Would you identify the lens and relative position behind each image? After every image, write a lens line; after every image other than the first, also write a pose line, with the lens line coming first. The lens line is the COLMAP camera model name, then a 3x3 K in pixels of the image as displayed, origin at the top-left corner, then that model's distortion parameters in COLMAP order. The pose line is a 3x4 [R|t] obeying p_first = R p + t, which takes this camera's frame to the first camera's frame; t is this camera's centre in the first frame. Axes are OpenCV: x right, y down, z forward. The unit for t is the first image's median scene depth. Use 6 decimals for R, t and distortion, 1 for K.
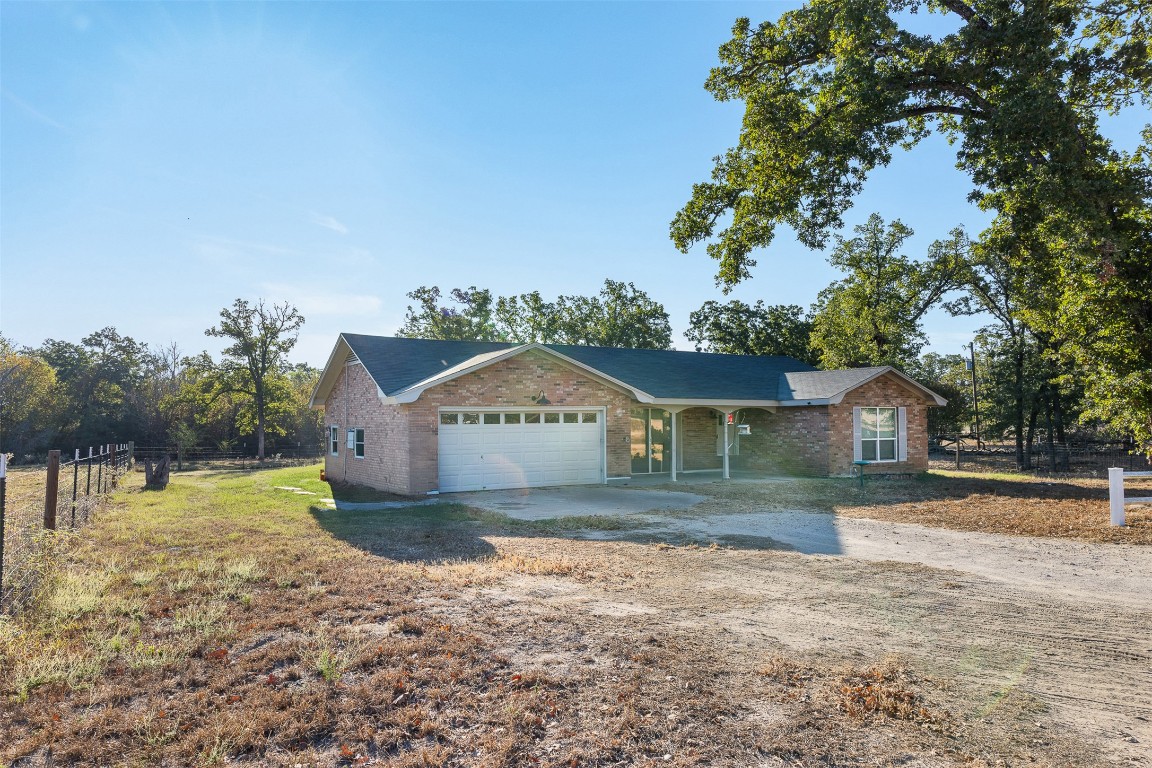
lens RADIAL K [[797.8, 0, 576.0], [0, 797.8, 384.9], [0, 0, 1]] dist [0.000206, -0.000028]
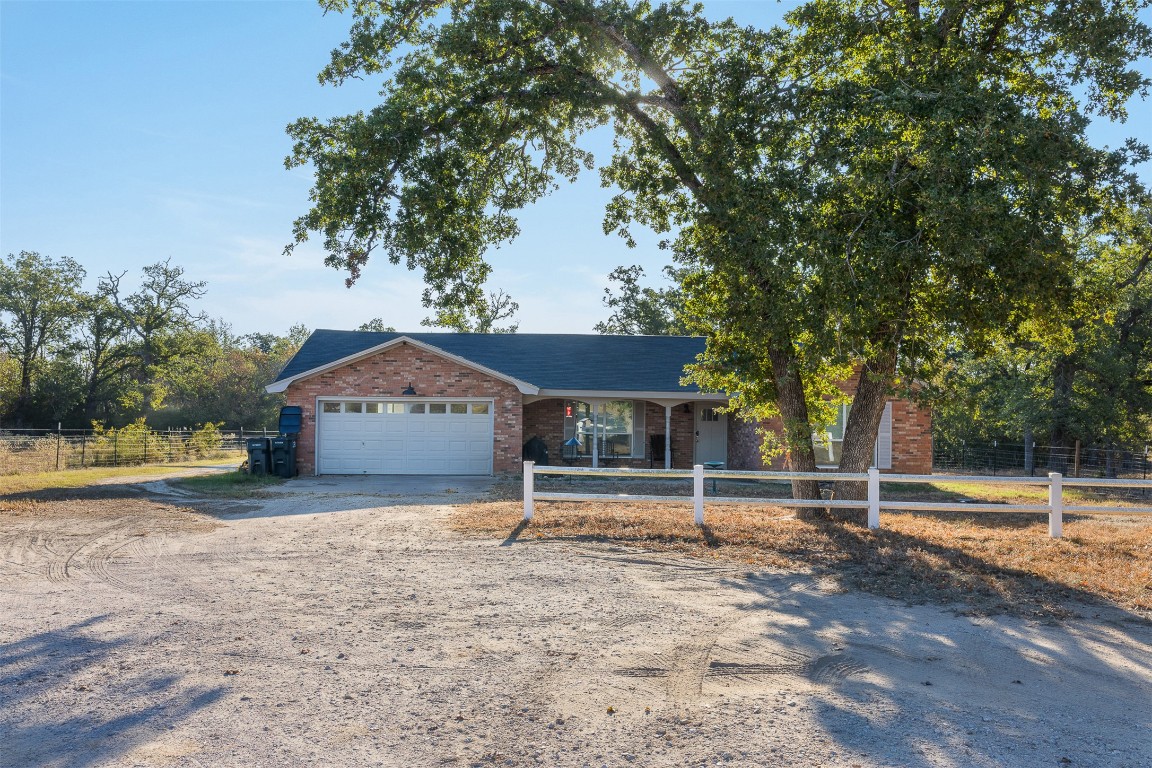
lens RADIAL K [[961.3, 0, 576.0], [0, 961.3, 383.5], [0, 0, 1]] dist [-0.001173, -0.000485]
pose [[0.884483, 0.003312, -0.466561, 0.698945], [0.002958, 0.999915, 0.012707, -0.005820], [0.466563, -0.012619, 0.884398, -0.013309]]
